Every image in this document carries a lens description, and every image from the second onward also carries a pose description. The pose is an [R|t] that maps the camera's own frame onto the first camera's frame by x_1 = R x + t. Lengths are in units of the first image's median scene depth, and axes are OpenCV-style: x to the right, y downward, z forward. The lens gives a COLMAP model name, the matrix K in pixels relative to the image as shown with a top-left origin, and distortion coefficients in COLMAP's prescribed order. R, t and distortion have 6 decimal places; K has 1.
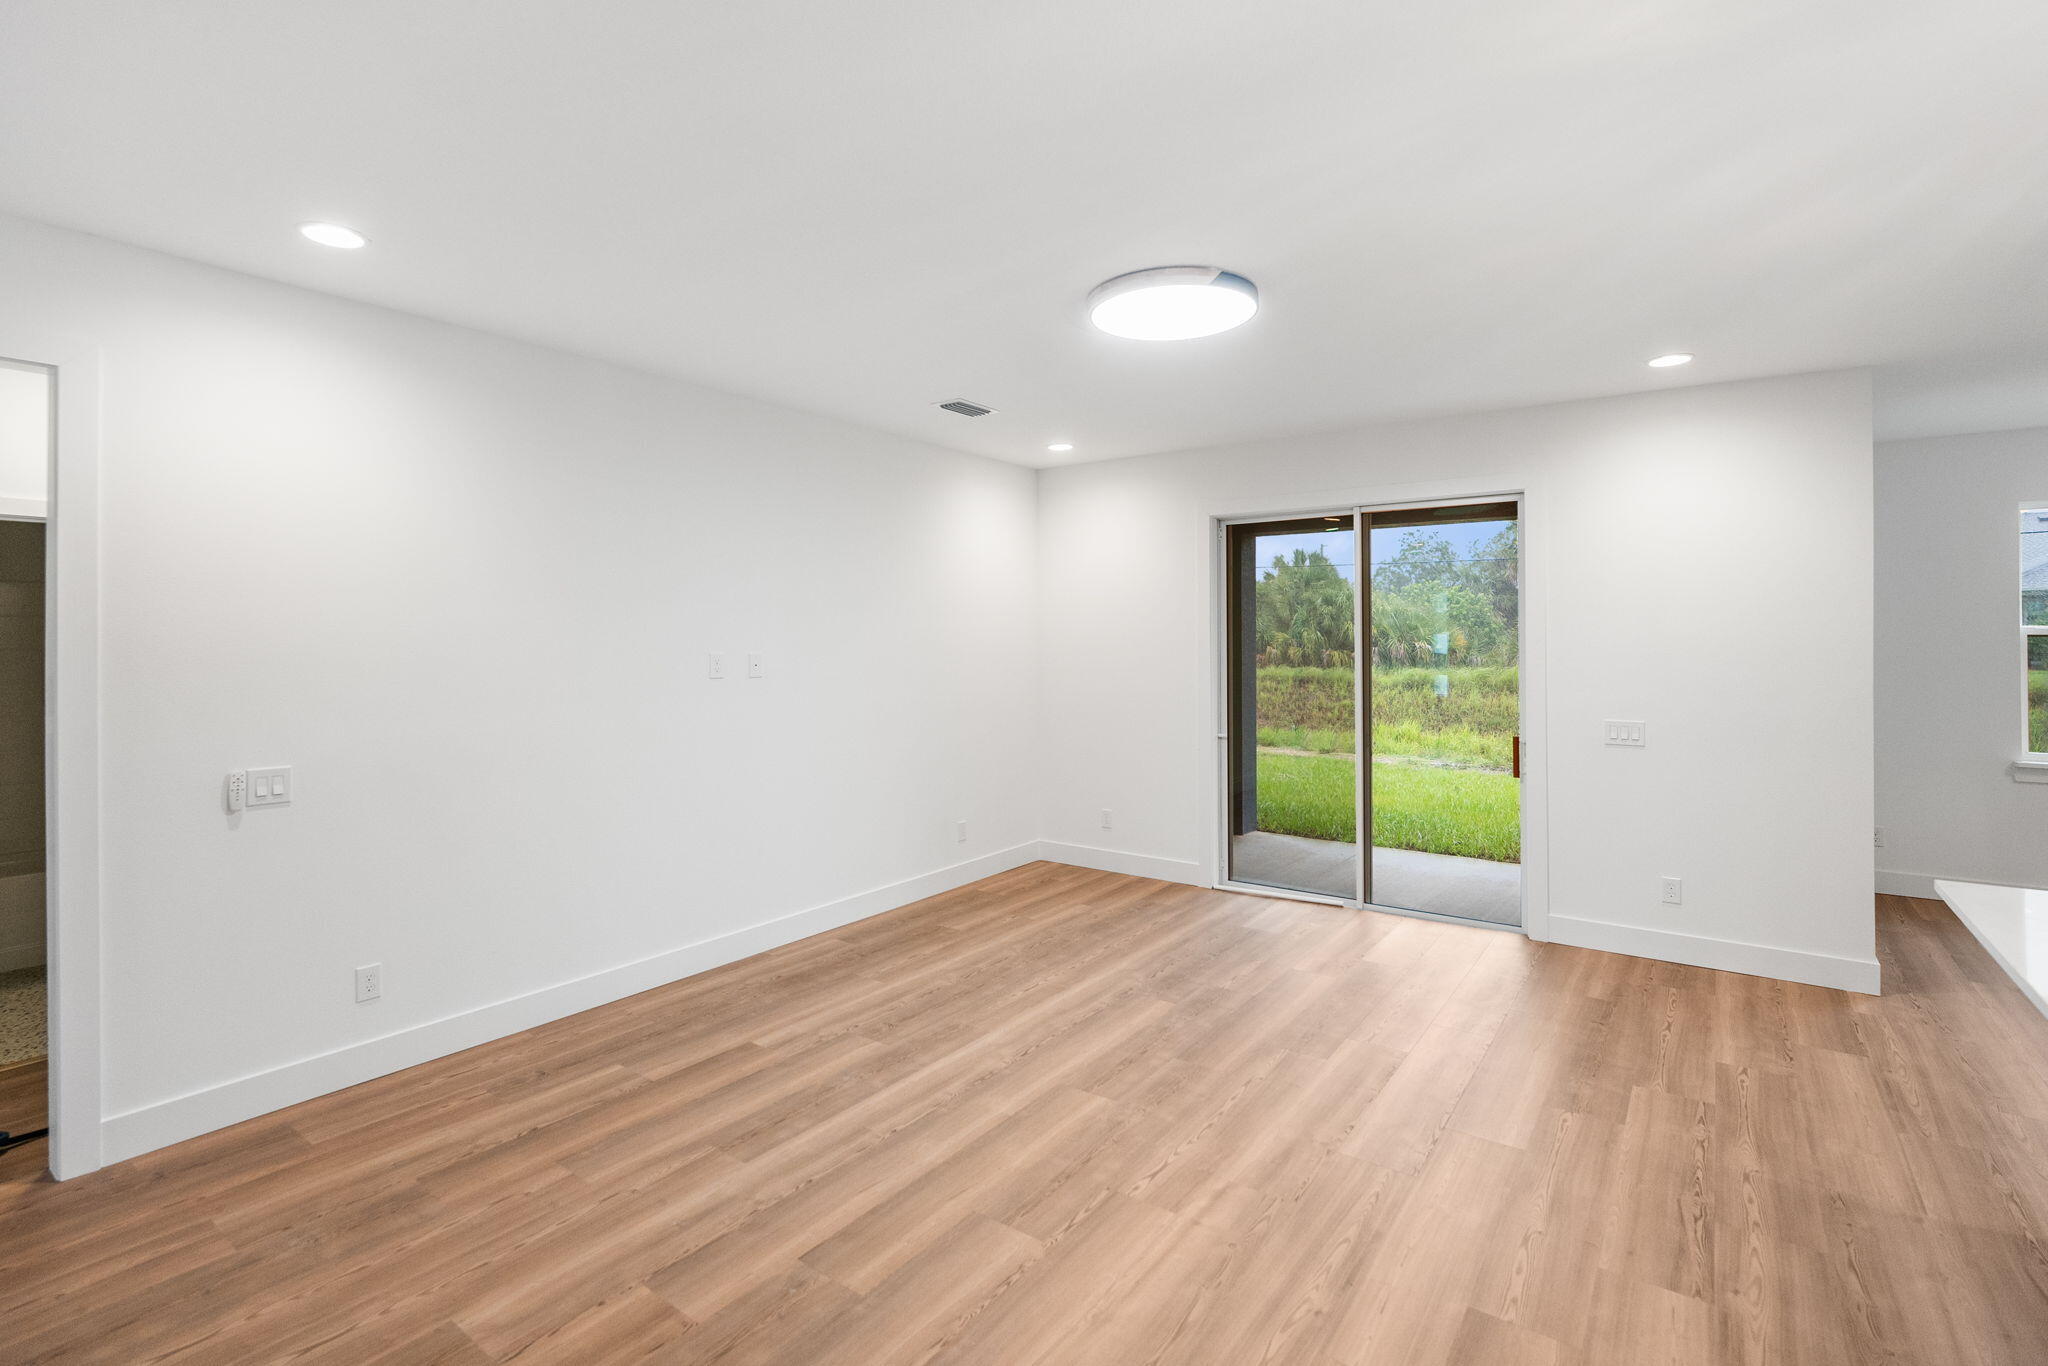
lens RADIAL K [[959.6, 0, 1023.5], [0, 959.6, 647.7], [0, 0, 1]] dist [-0.001138, -0.000178]
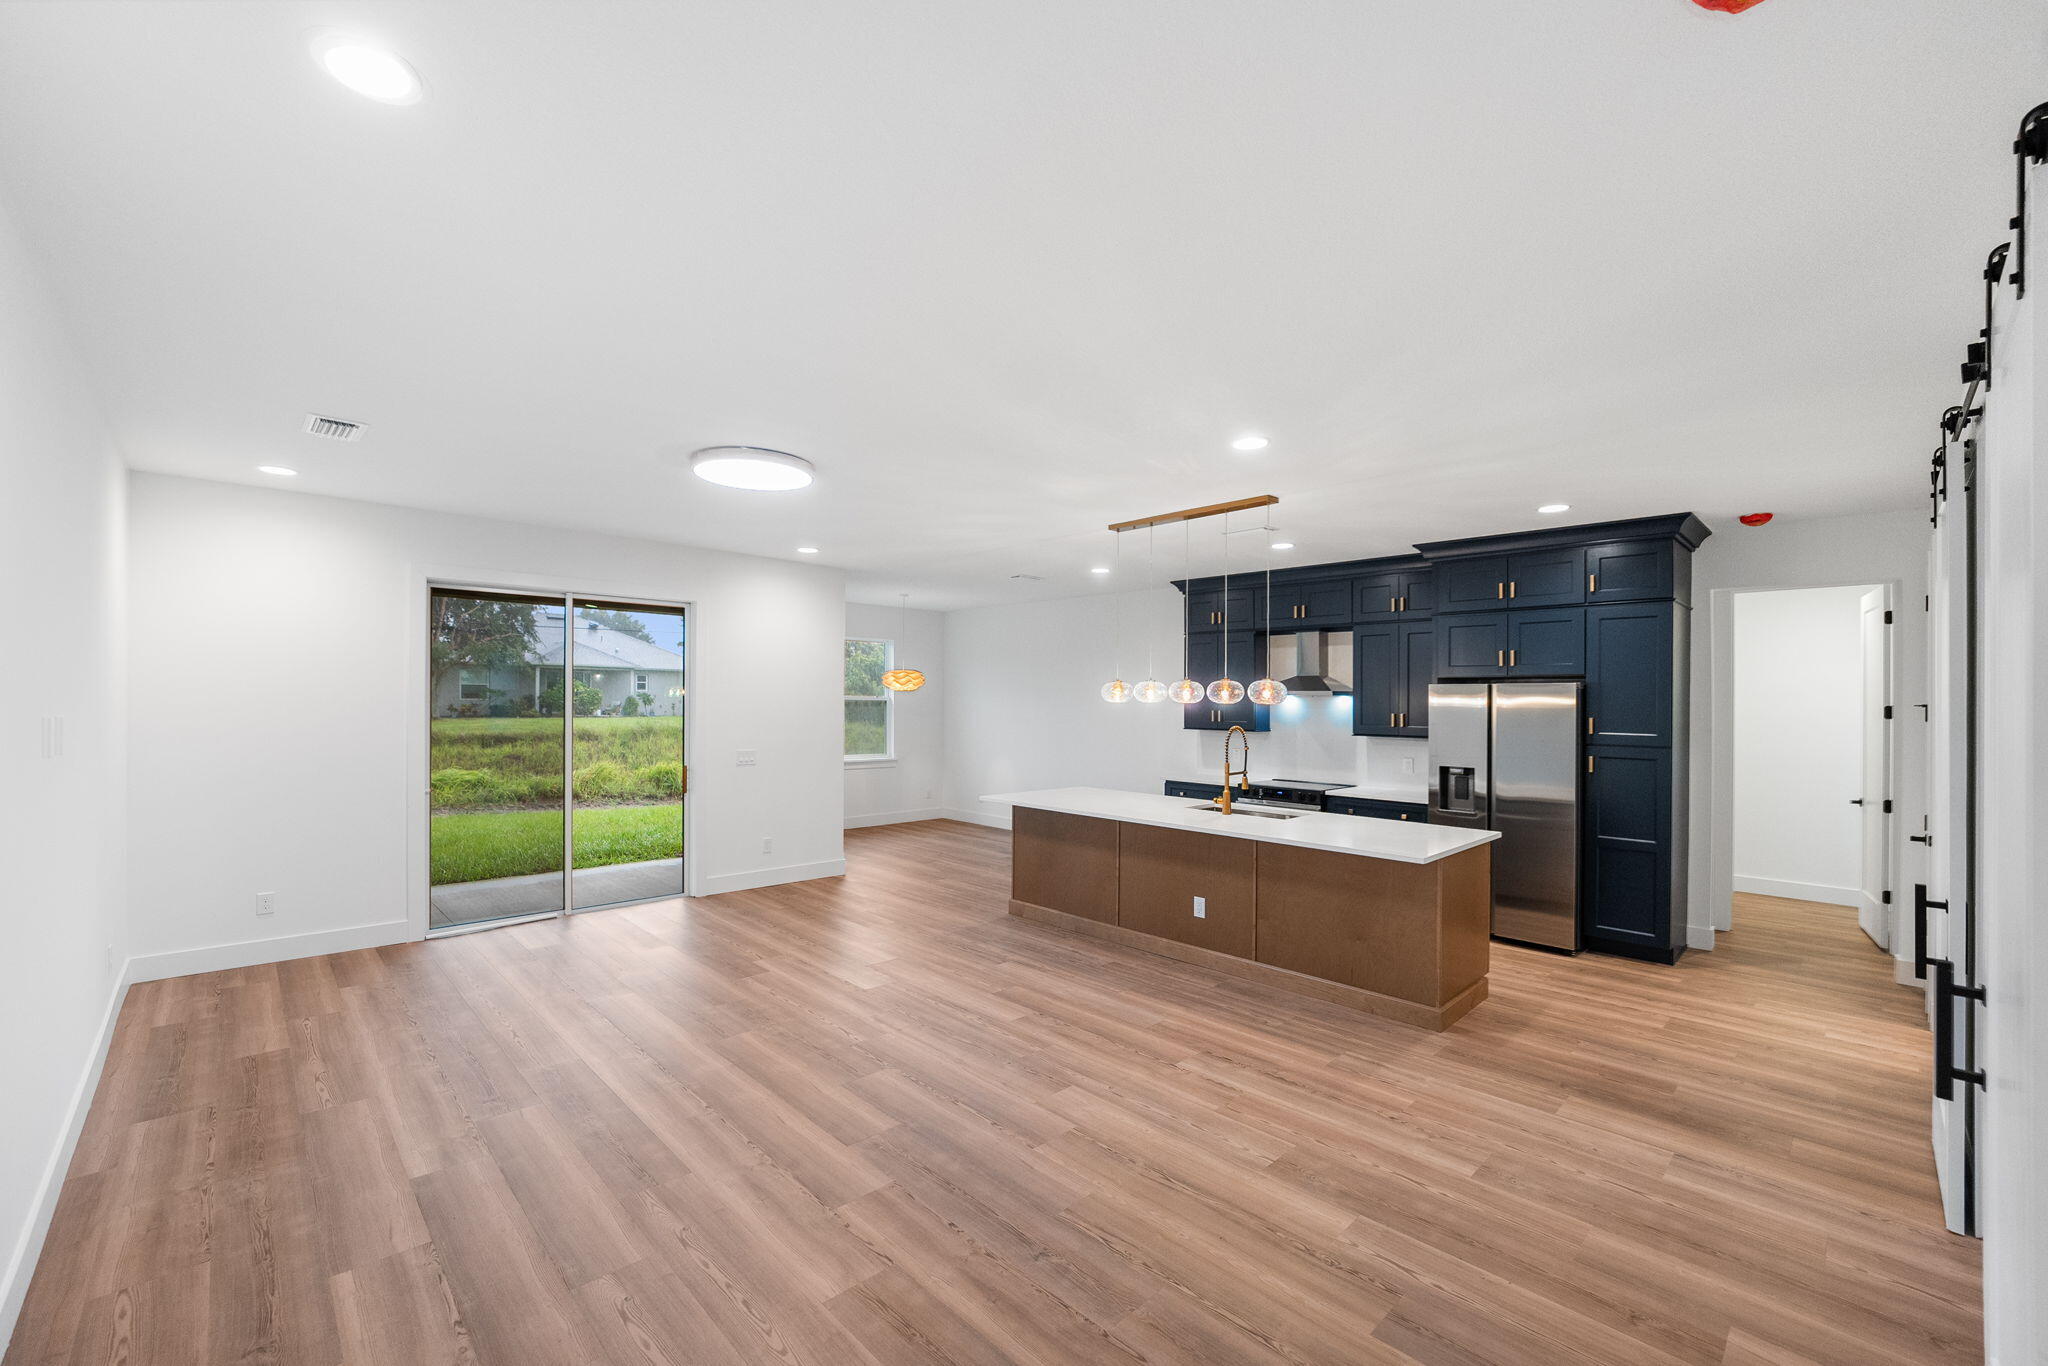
lens RADIAL K [[818.9, 0, 1023.5], [0, 818.9, 706.2], [0, 0, 1]] dist [-0.001231, -0.000267]
pose [[0.171483, 0.002572, 0.985184, -0.999500], [-0.006245, 0.999979, -0.001524, -0.001948], [-0.985167, -0.005891, 0.171496, 0.399677]]
